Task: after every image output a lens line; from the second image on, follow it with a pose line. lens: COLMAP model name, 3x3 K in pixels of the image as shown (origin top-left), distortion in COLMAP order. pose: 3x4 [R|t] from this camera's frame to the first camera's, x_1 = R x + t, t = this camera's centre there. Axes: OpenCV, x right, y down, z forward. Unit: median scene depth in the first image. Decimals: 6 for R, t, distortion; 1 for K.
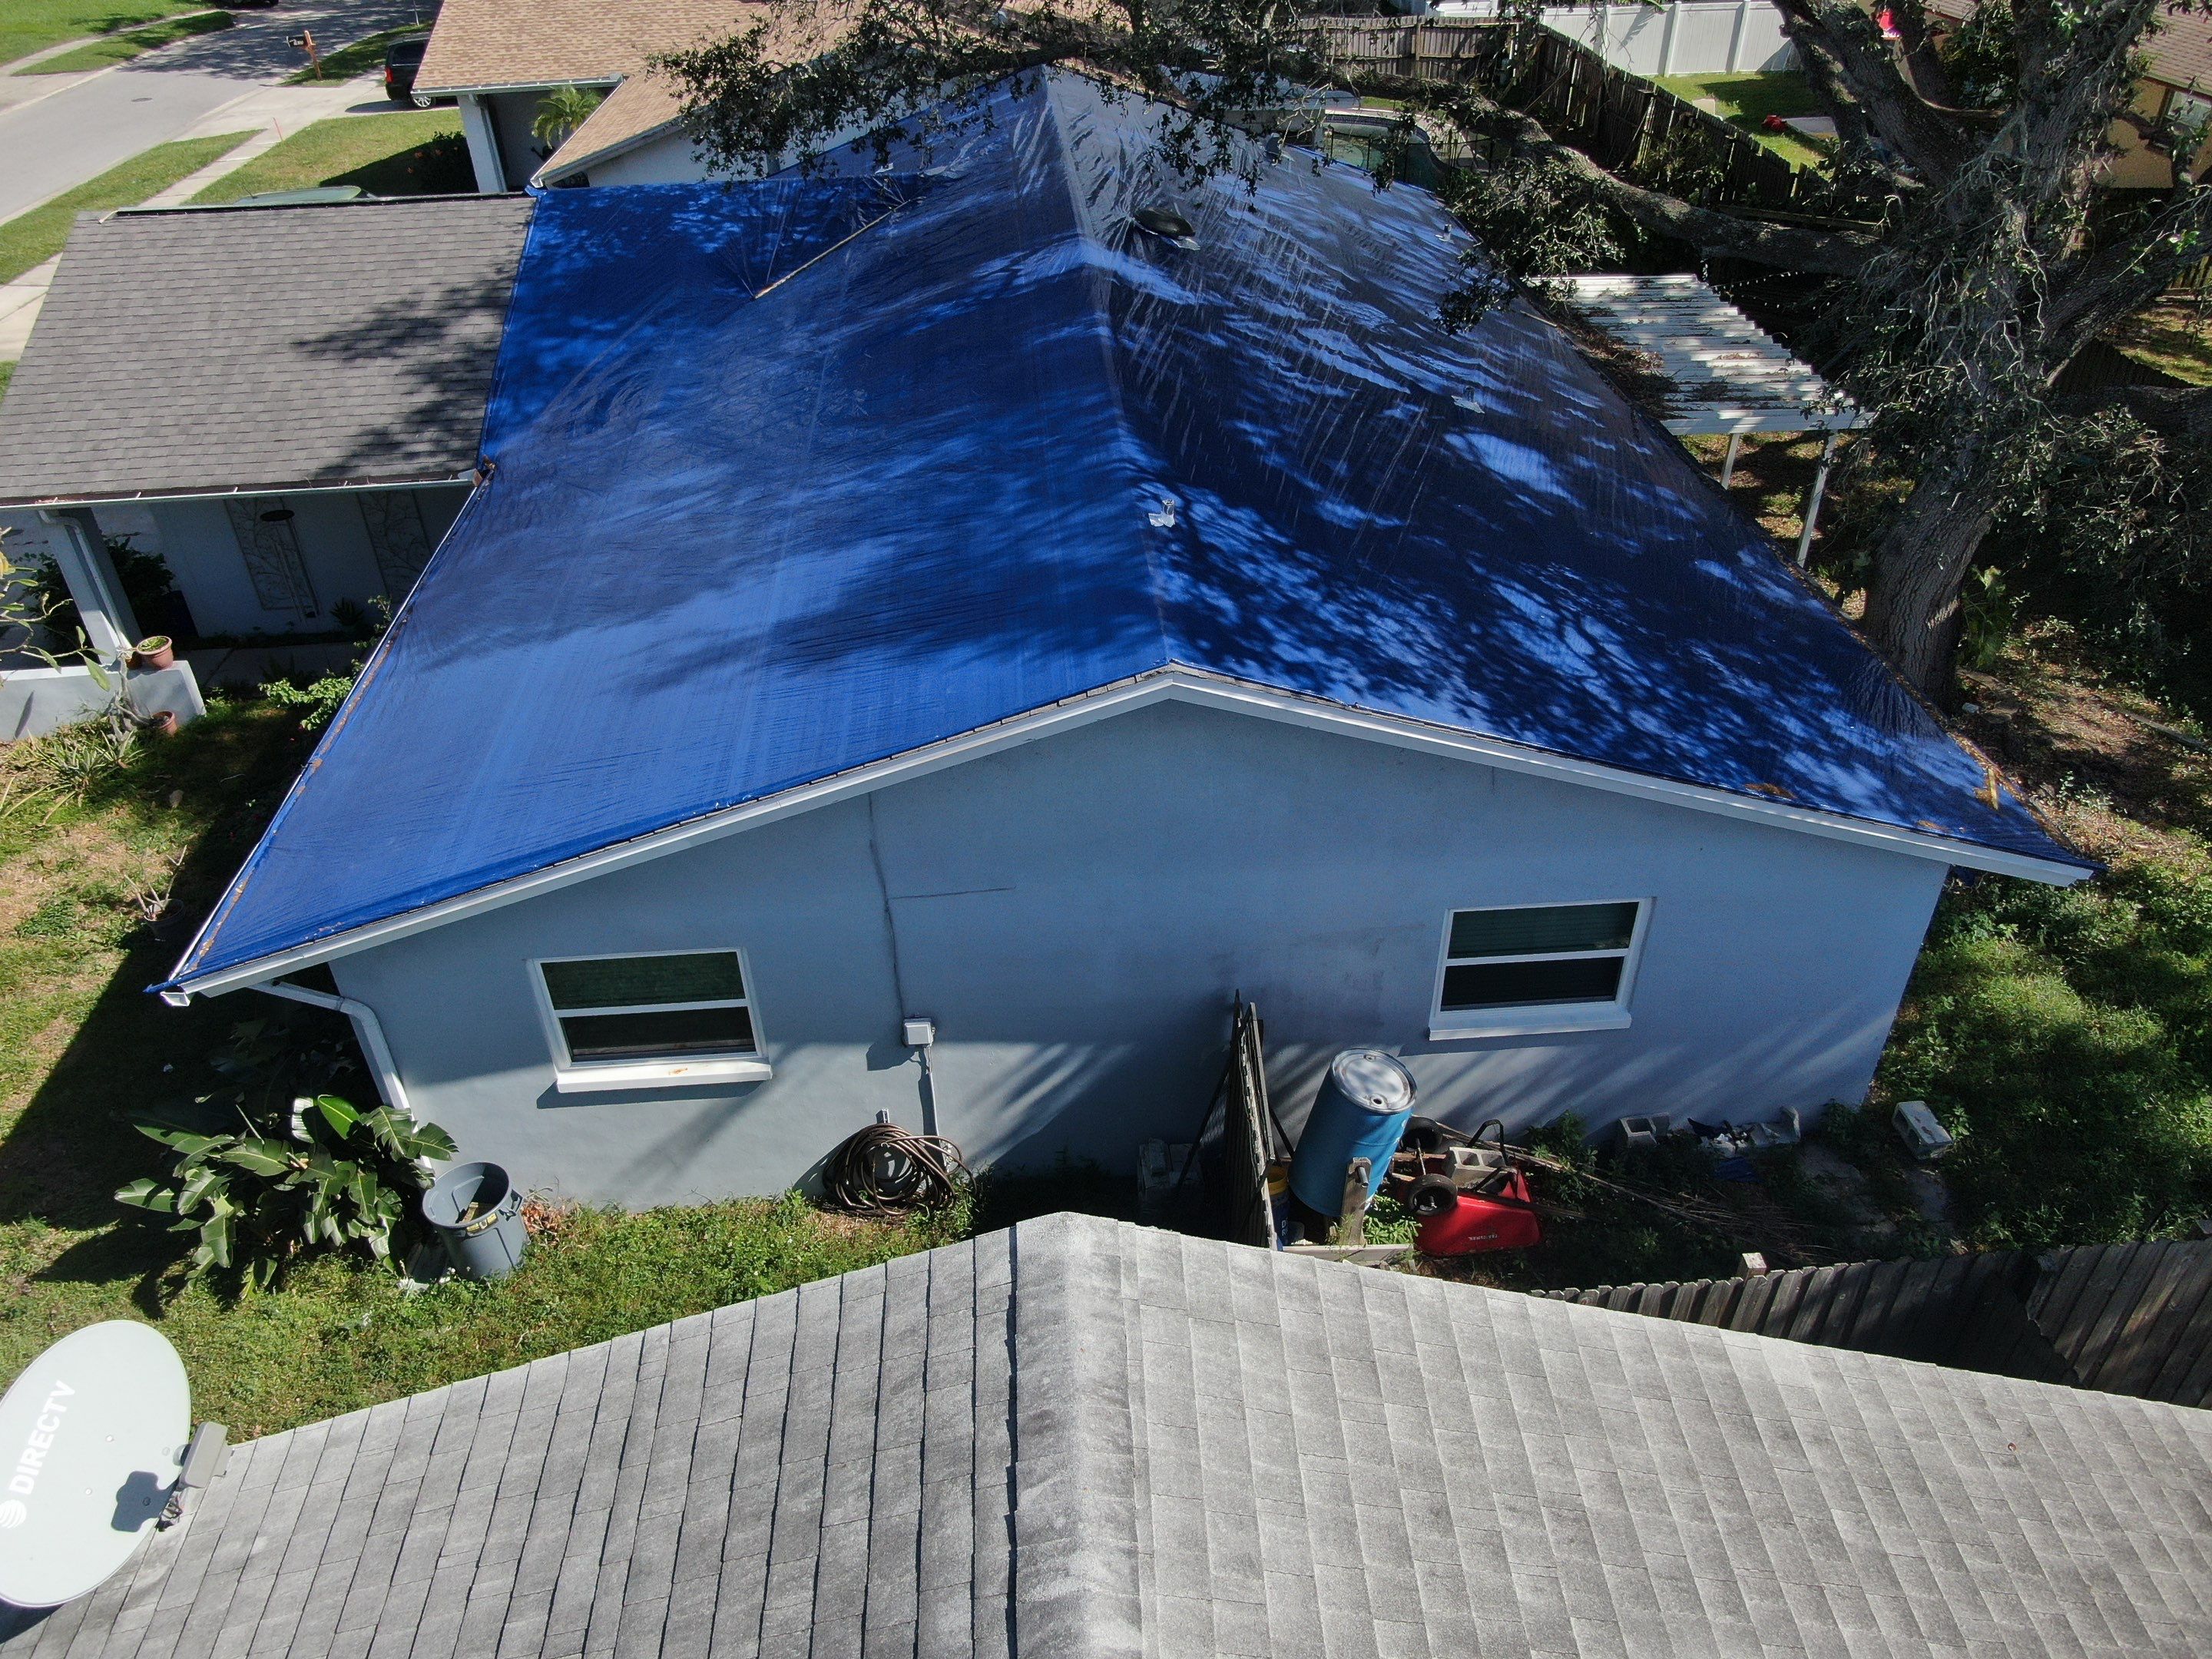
lens RADIAL K [[1567.6, 0, 1119.7], [0, 1567.6, 827.3], [0, 0, 1]] dist [-0.017669, 0.004289]
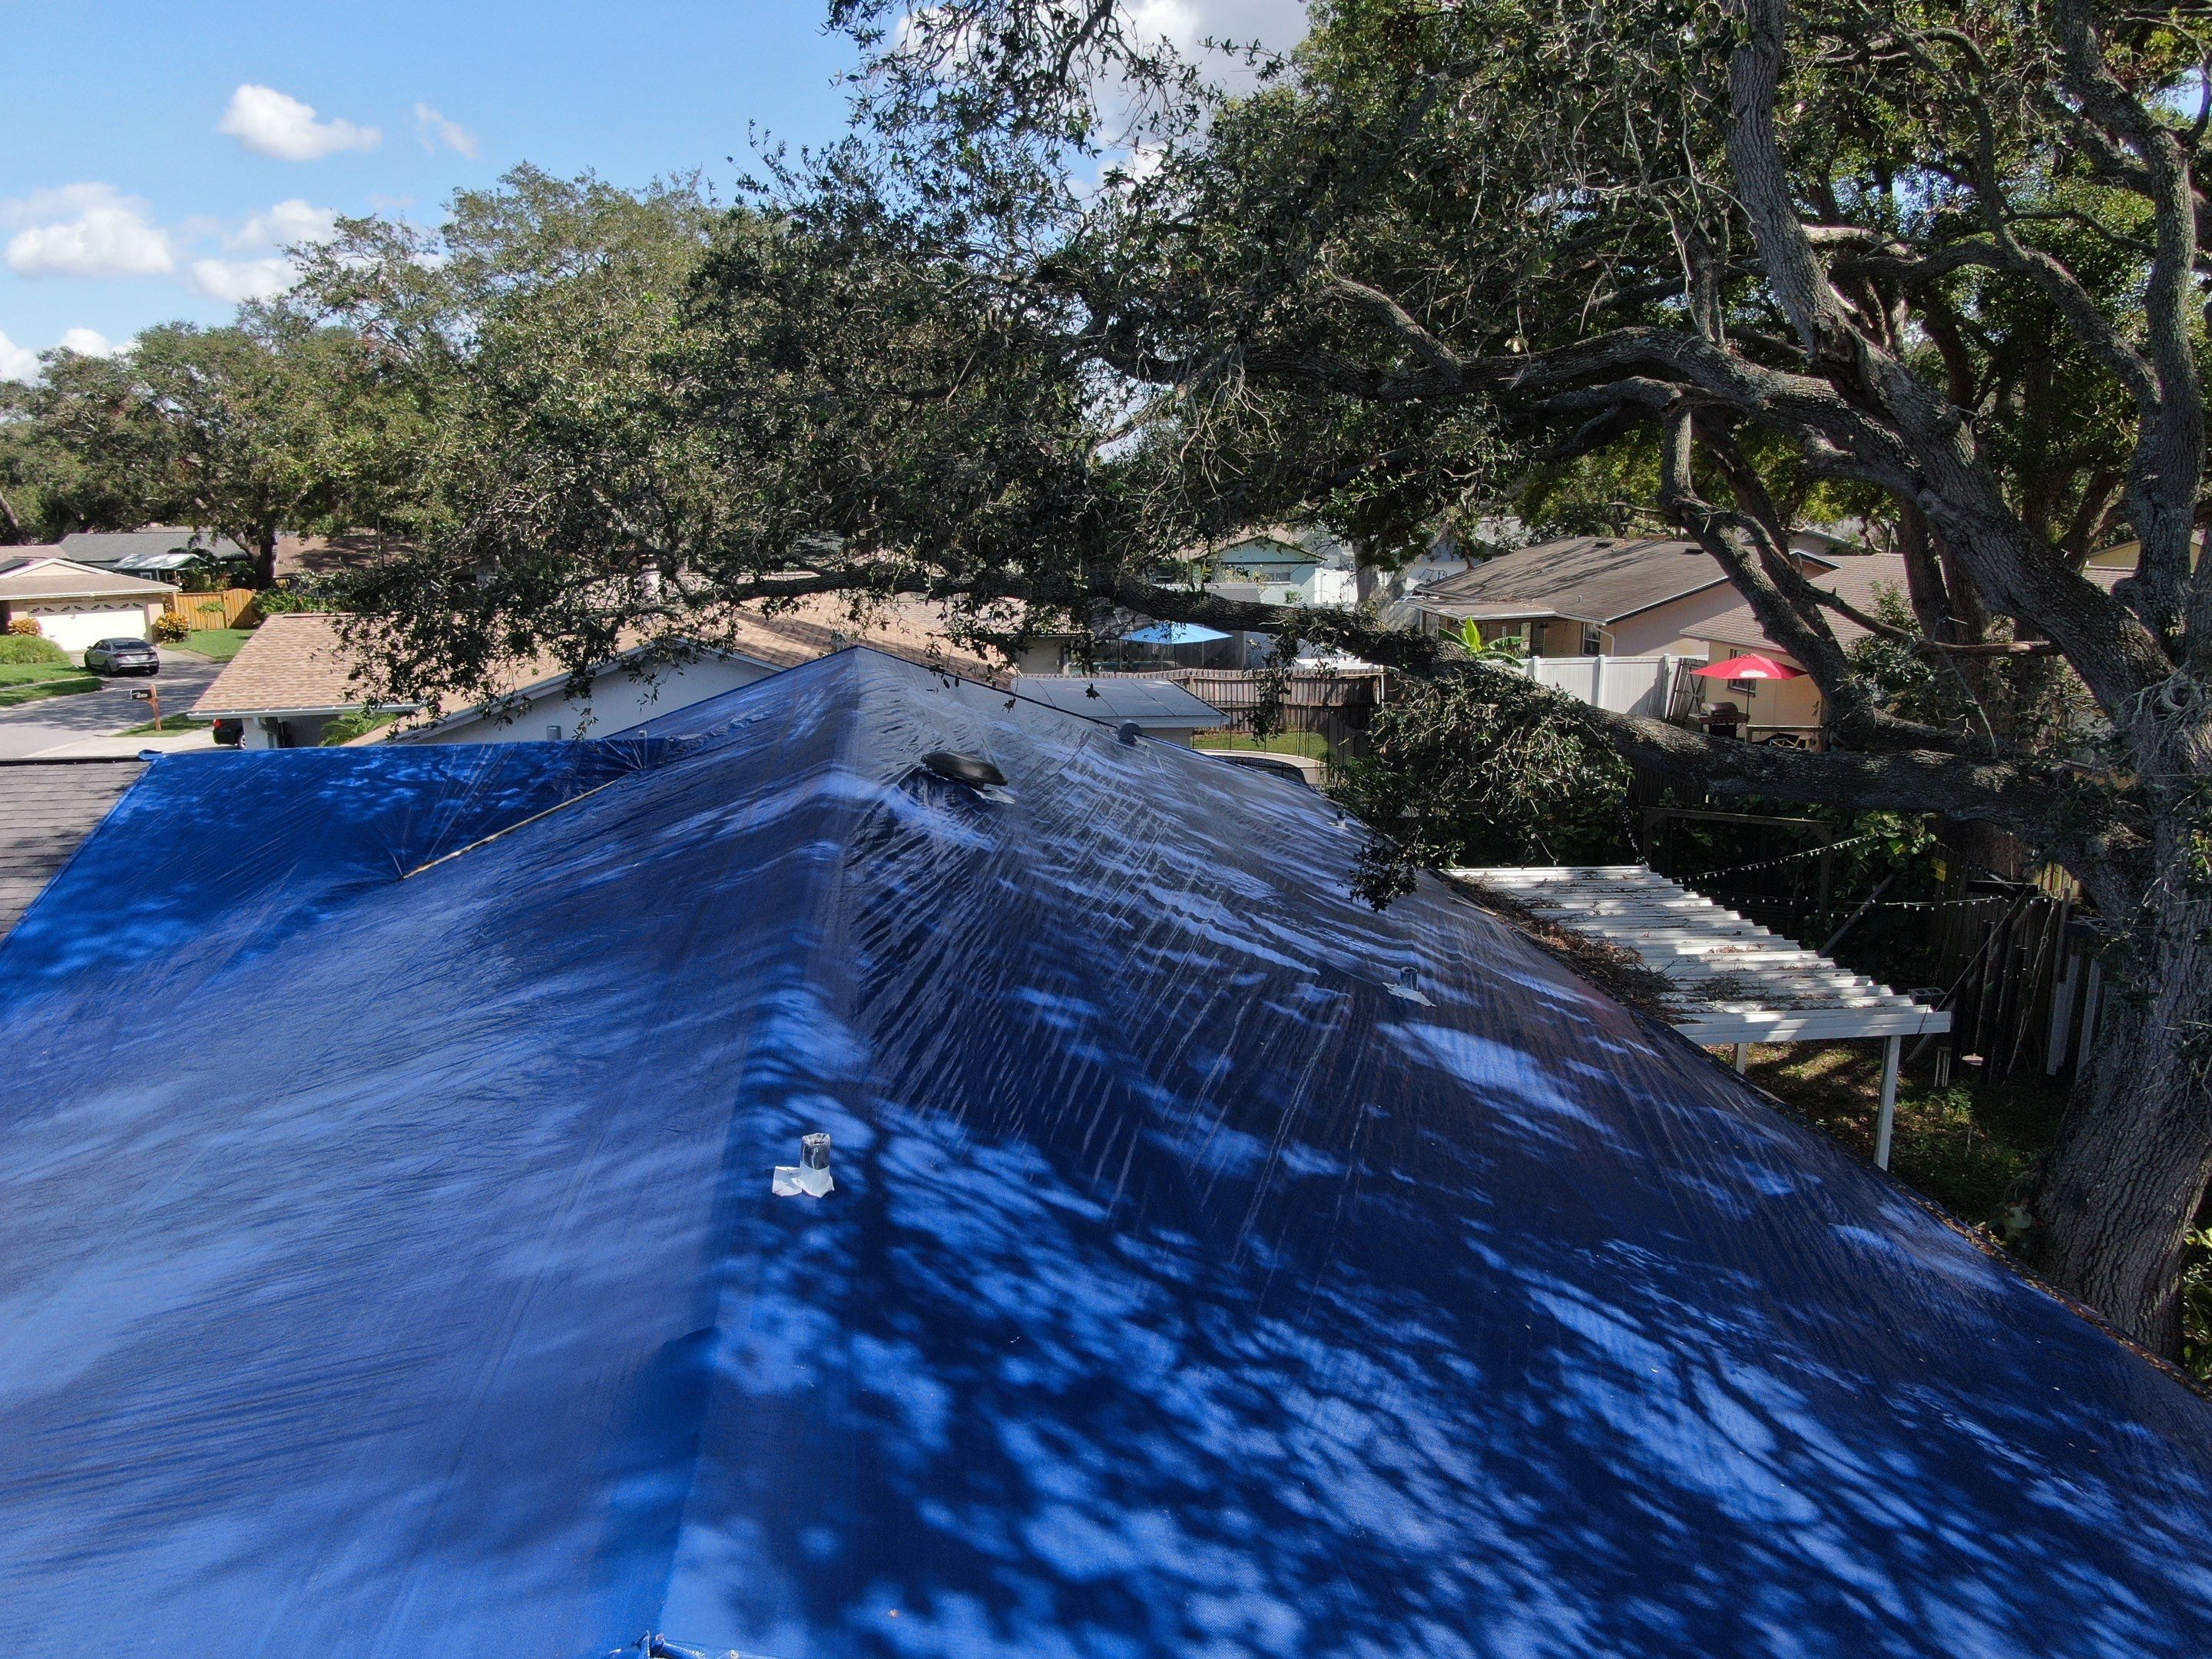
lens RADIAL K [[1578.4, 0, 1123.0], [0, 1578.4, 834.2], [0, 0, 1]] dist [-0.026885, 0.003735]
pose [[0.997645, -0.001552, 0.068568, 0.051668], [0.028702, 0.917440, -0.396837, -0.064355], [-0.062291, 0.397871, 0.915324, 0.335688]]
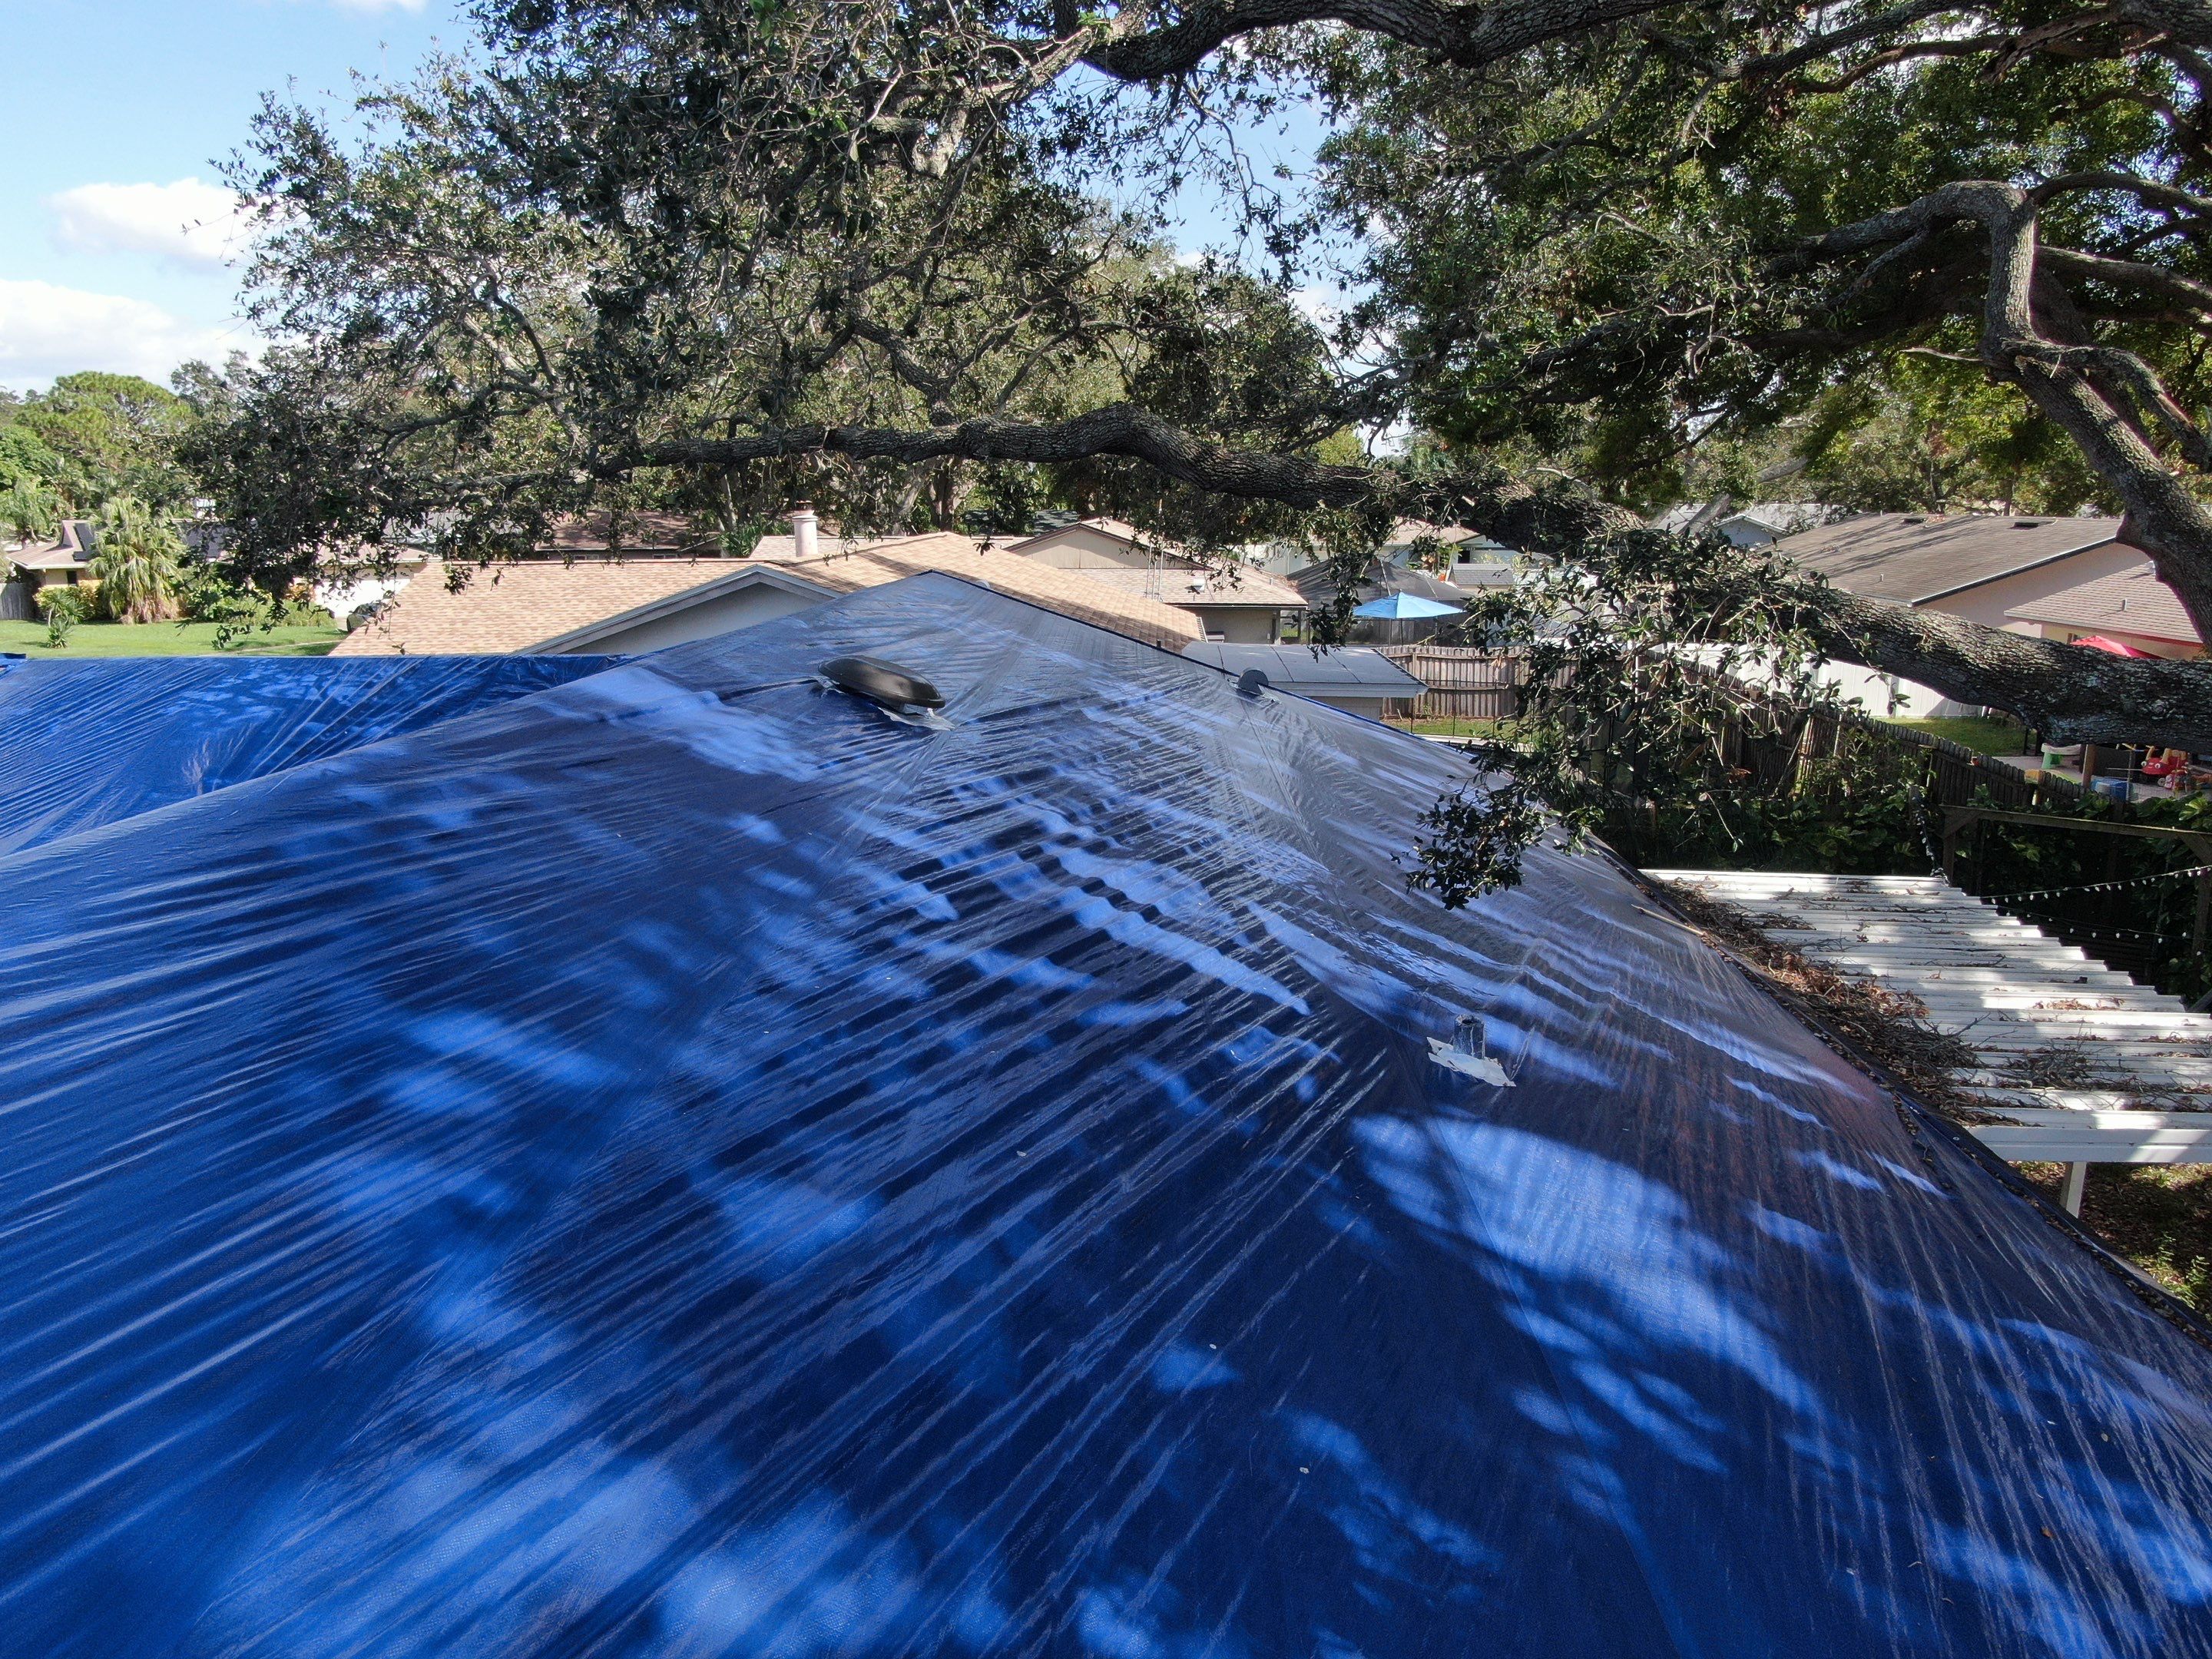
lens RADIAL K [[1584.9, 0, 1116.5], [0, 1584.9, 824.6], [0, 0, 1]] dist [-0.023773, 0.007166]
pose [[0.994236, 0.037734, -0.100356, 0.156845], [-0.074835, 0.914529, -0.397537, -0.148433], [0.076777, 0.402756, 0.912082, 0.562653]]
